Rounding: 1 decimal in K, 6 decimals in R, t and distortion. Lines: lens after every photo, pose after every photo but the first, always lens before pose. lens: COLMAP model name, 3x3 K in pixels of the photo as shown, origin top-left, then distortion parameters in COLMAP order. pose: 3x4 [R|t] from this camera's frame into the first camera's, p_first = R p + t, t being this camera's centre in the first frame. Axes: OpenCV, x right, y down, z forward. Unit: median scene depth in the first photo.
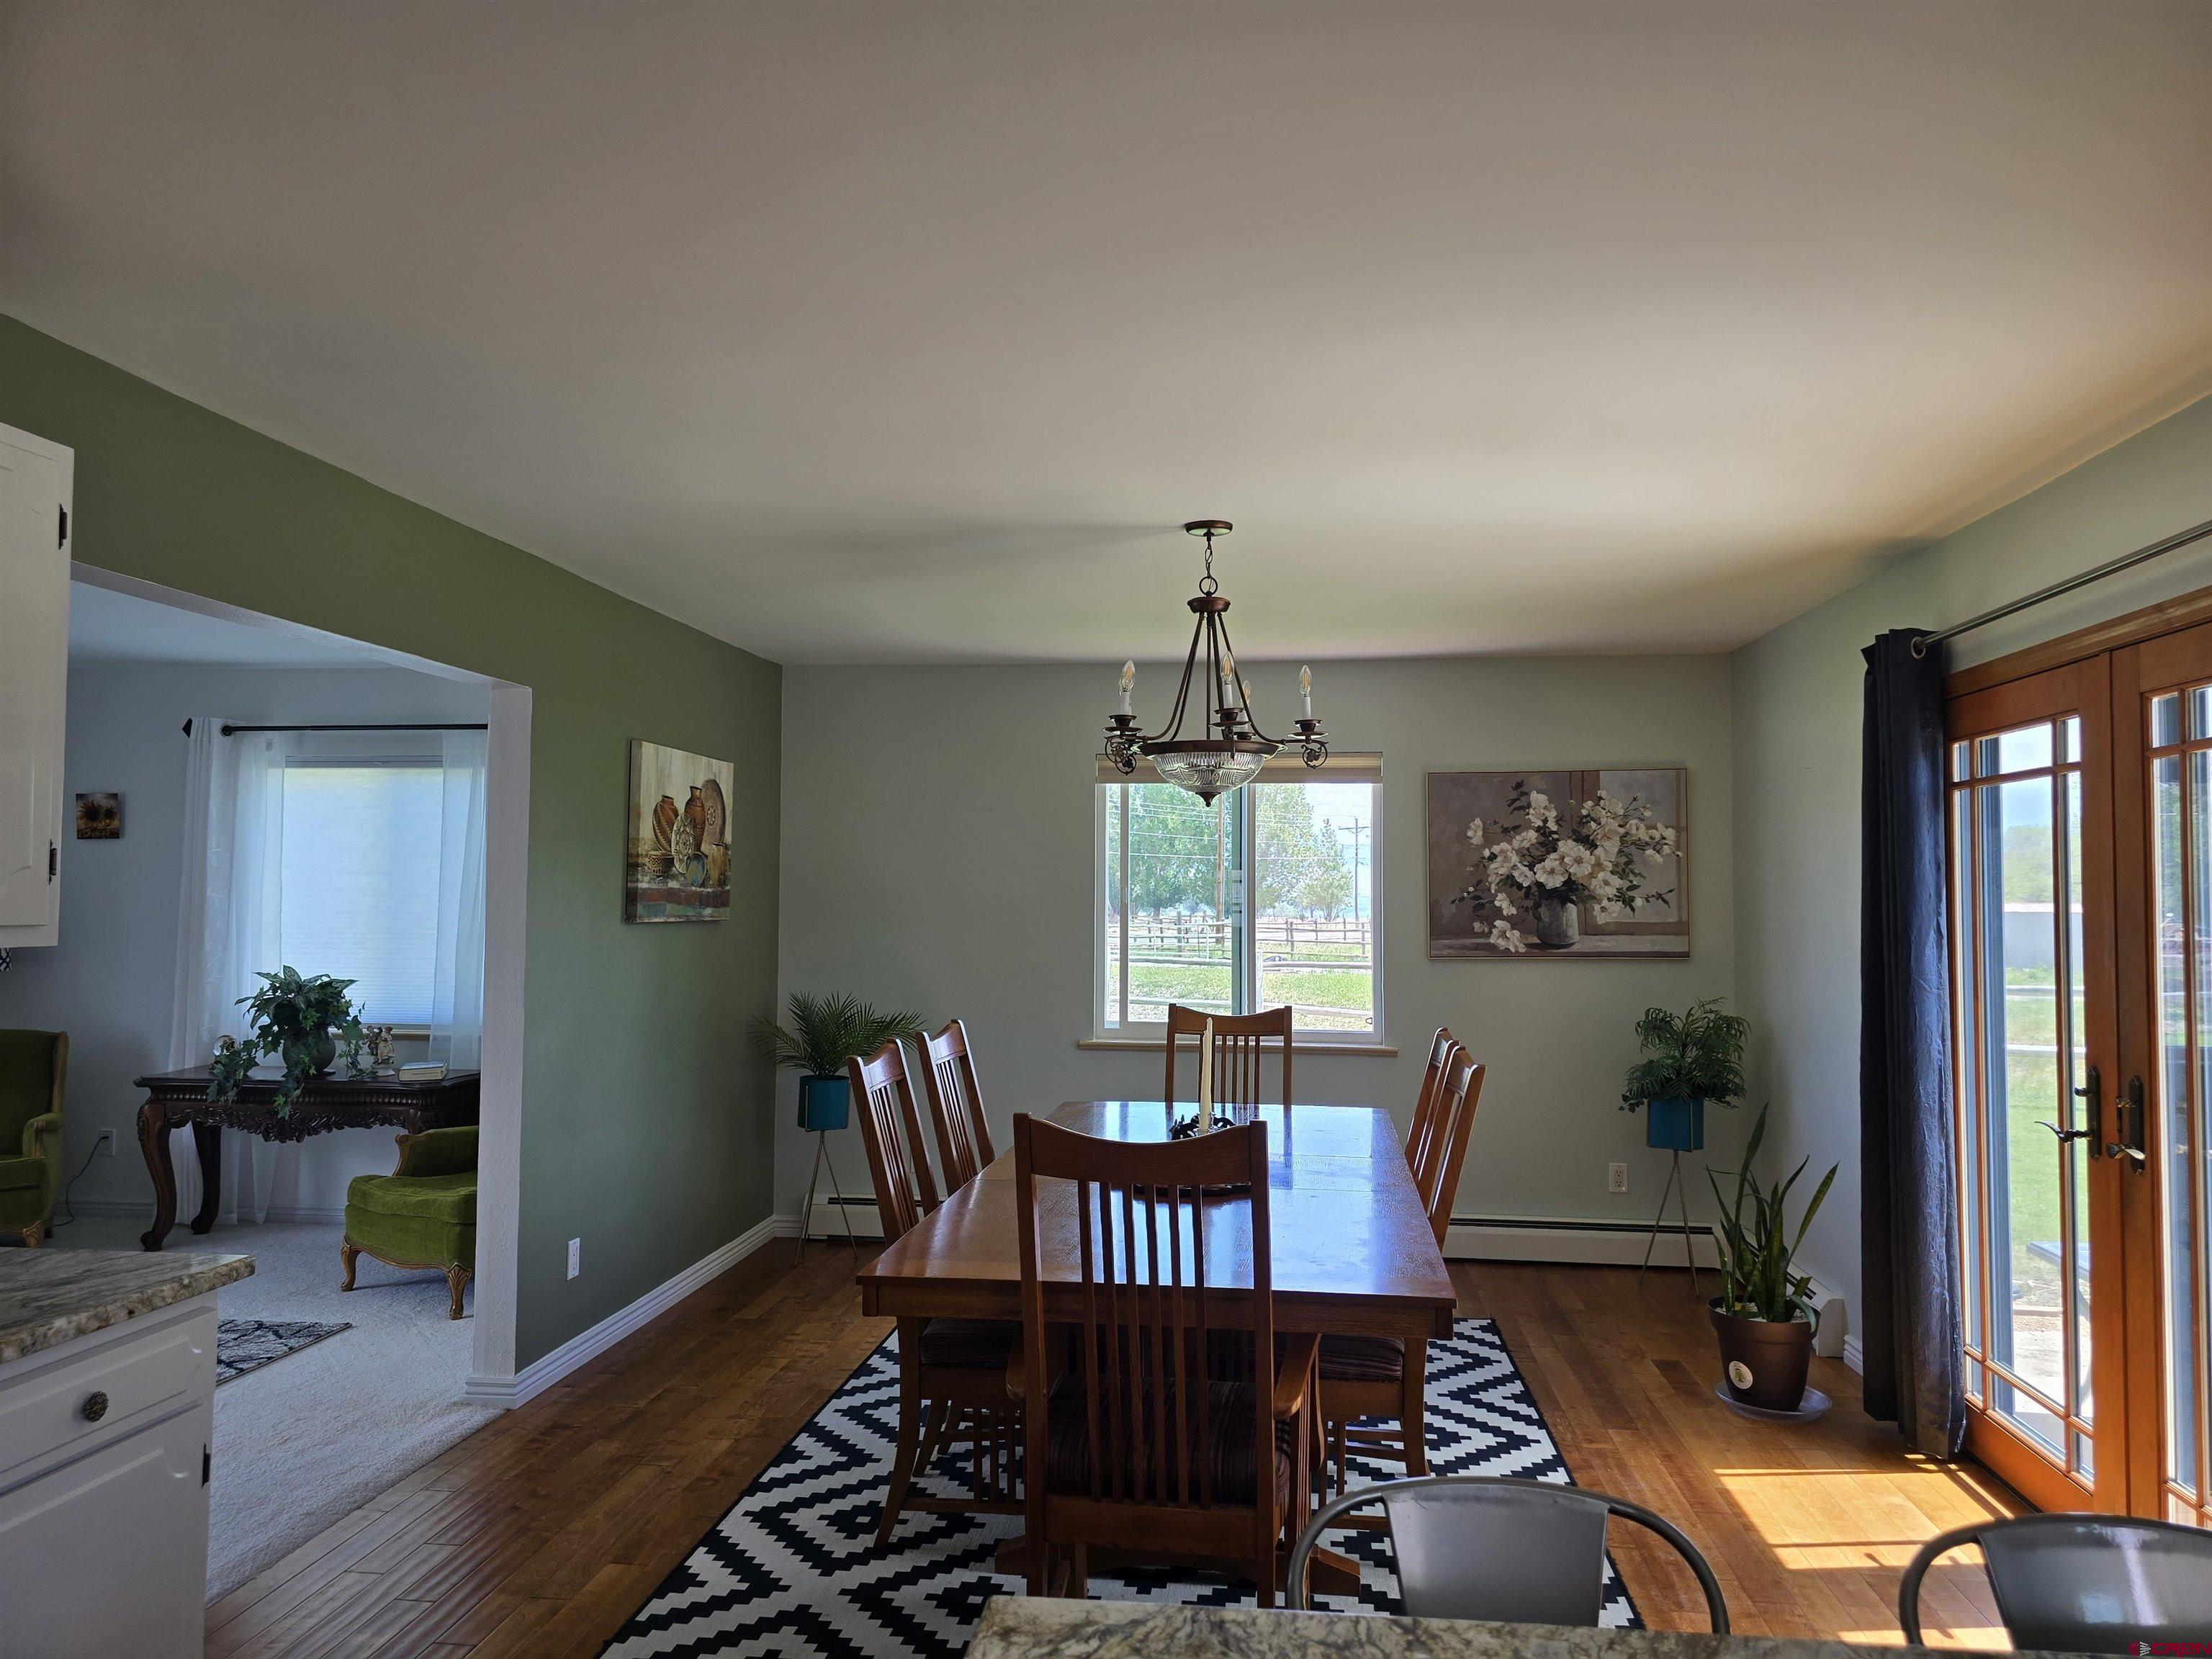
lens RADIAL K [[1471.4, 0, 1106.4], [0, 1471.4, 829.0], [0, 0, 1]] dist [-0.001002, -0.000303]
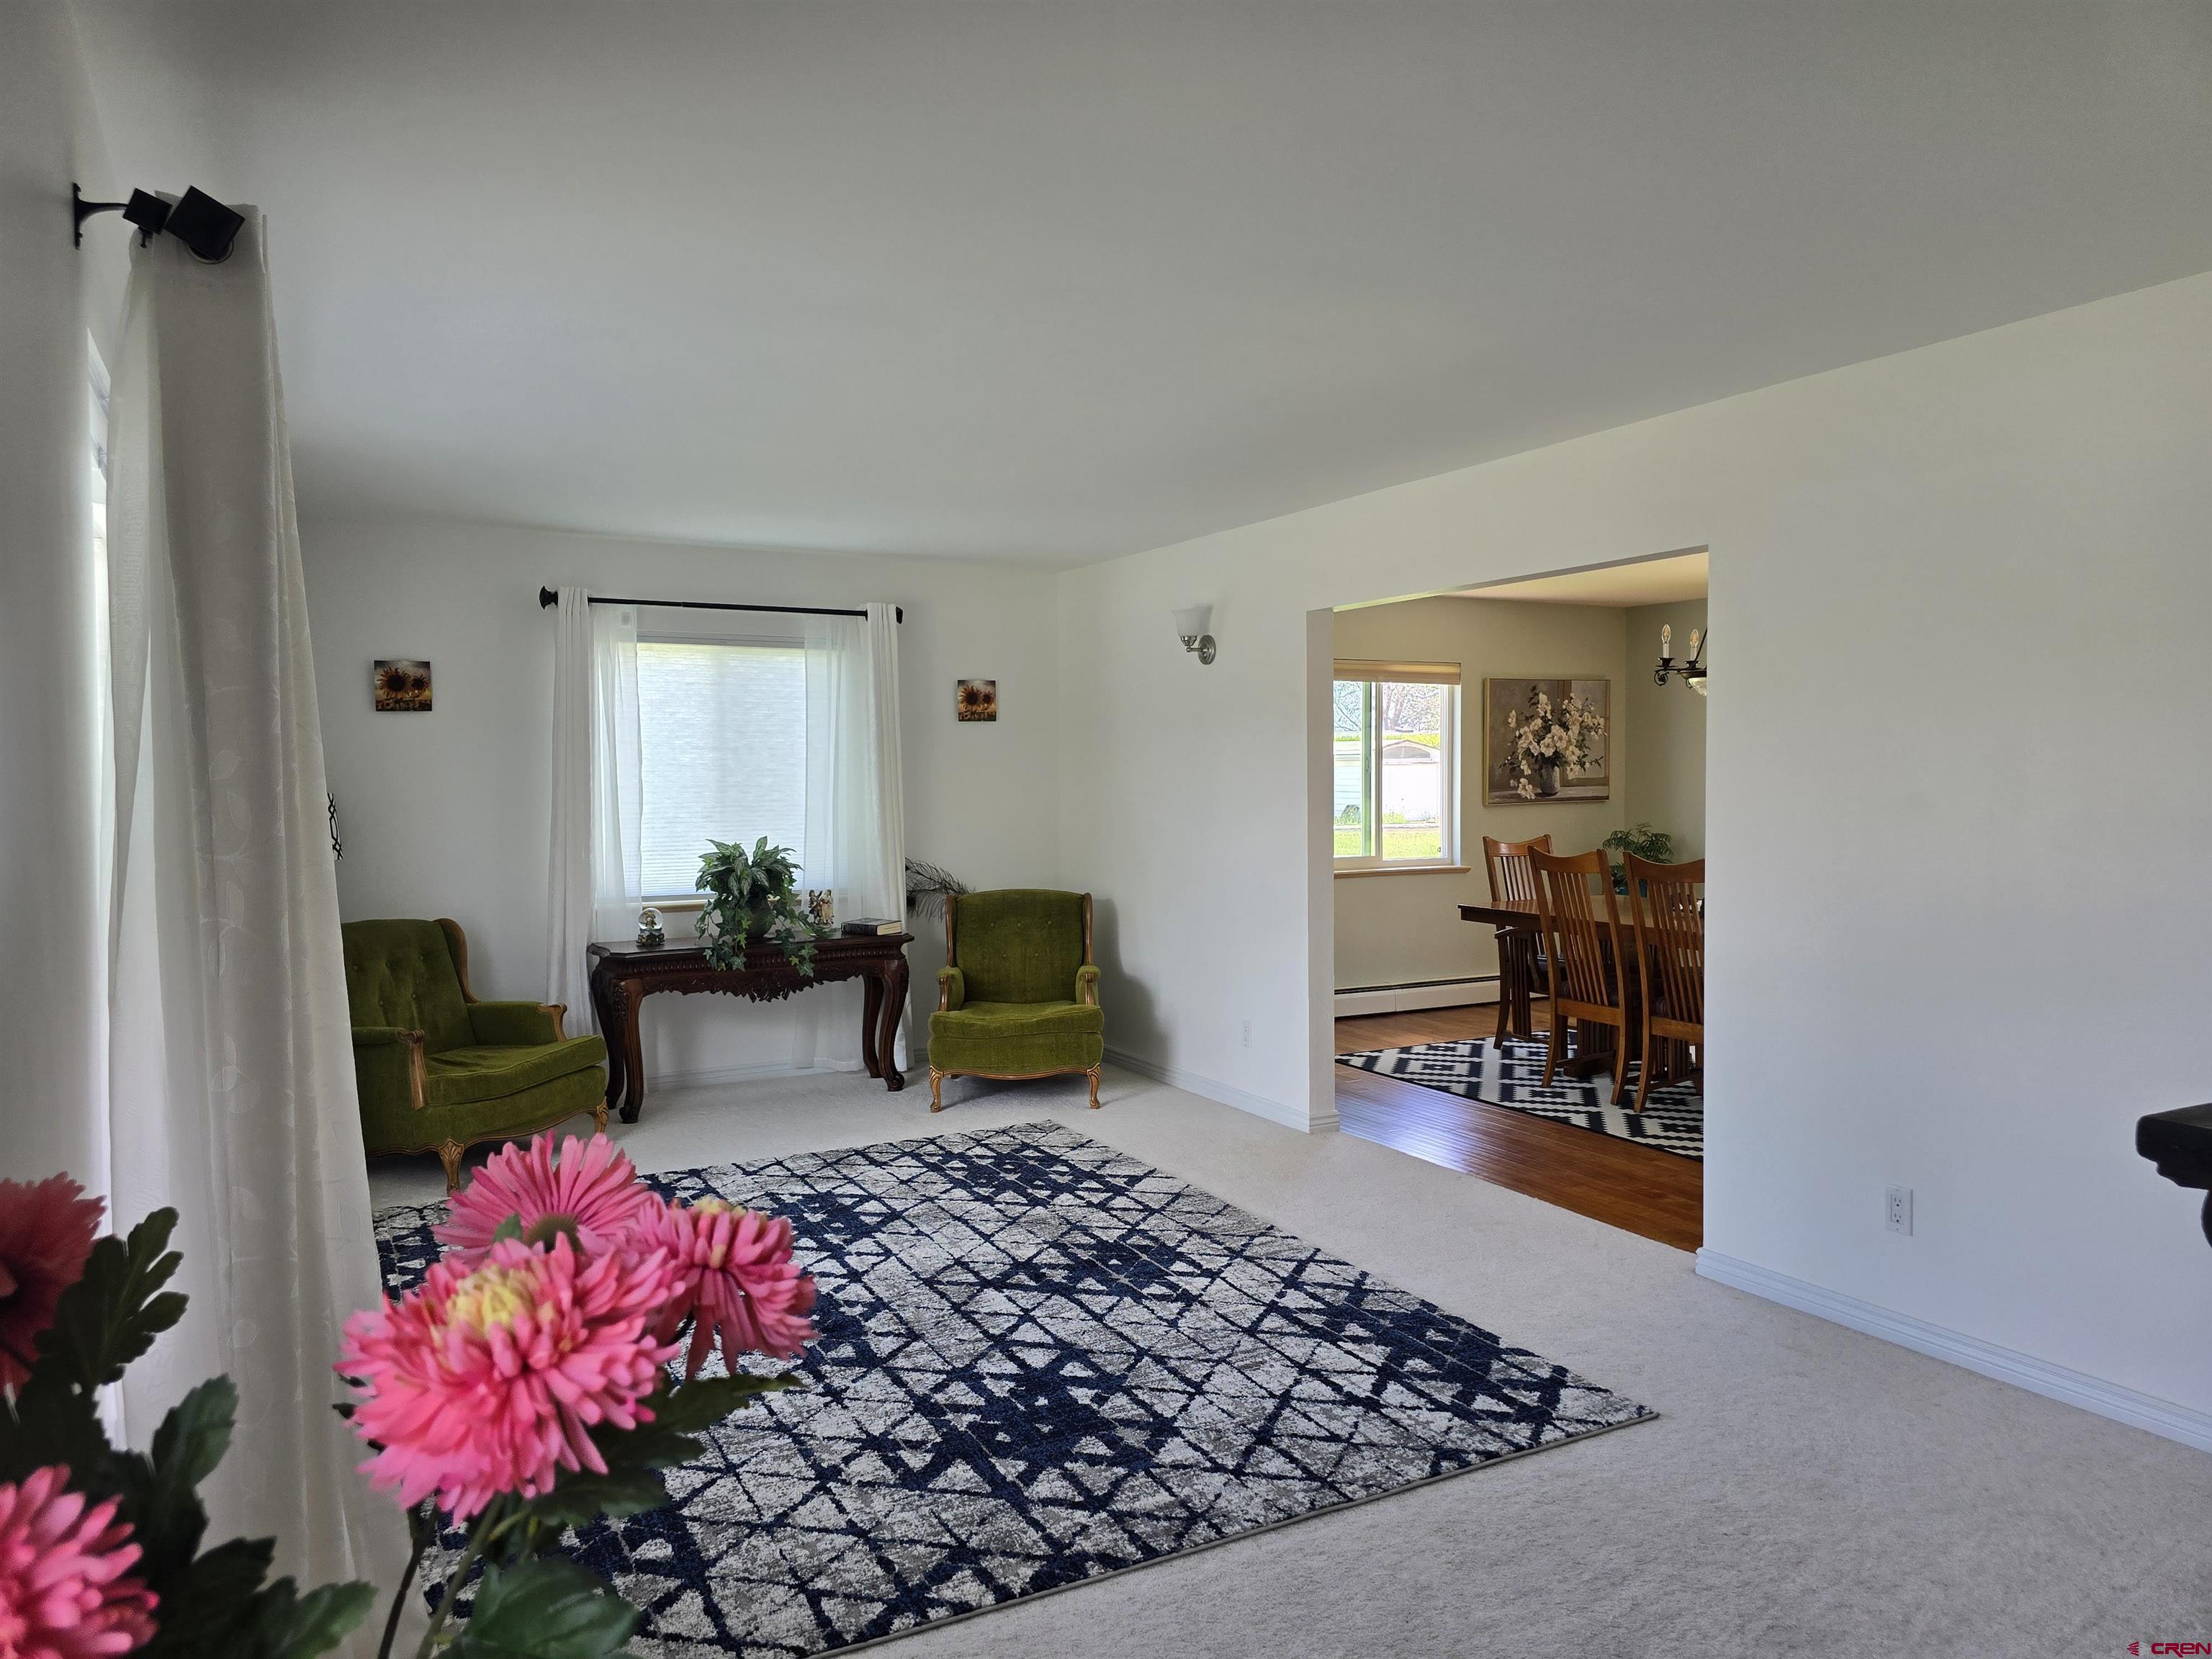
lens RADIAL K [[1490.9, 0, 1161.6], [0, 1490.9, 812.4], [0, 0, 1]] dist [0.065946, -0.053907]
pose [[0.796438, -0.030256, 0.603963, -0.956859], [-0.013604, 0.997598, 0.067914, -0.002183], [-0.604568, -0.062305, 0.794113, 0.003222]]
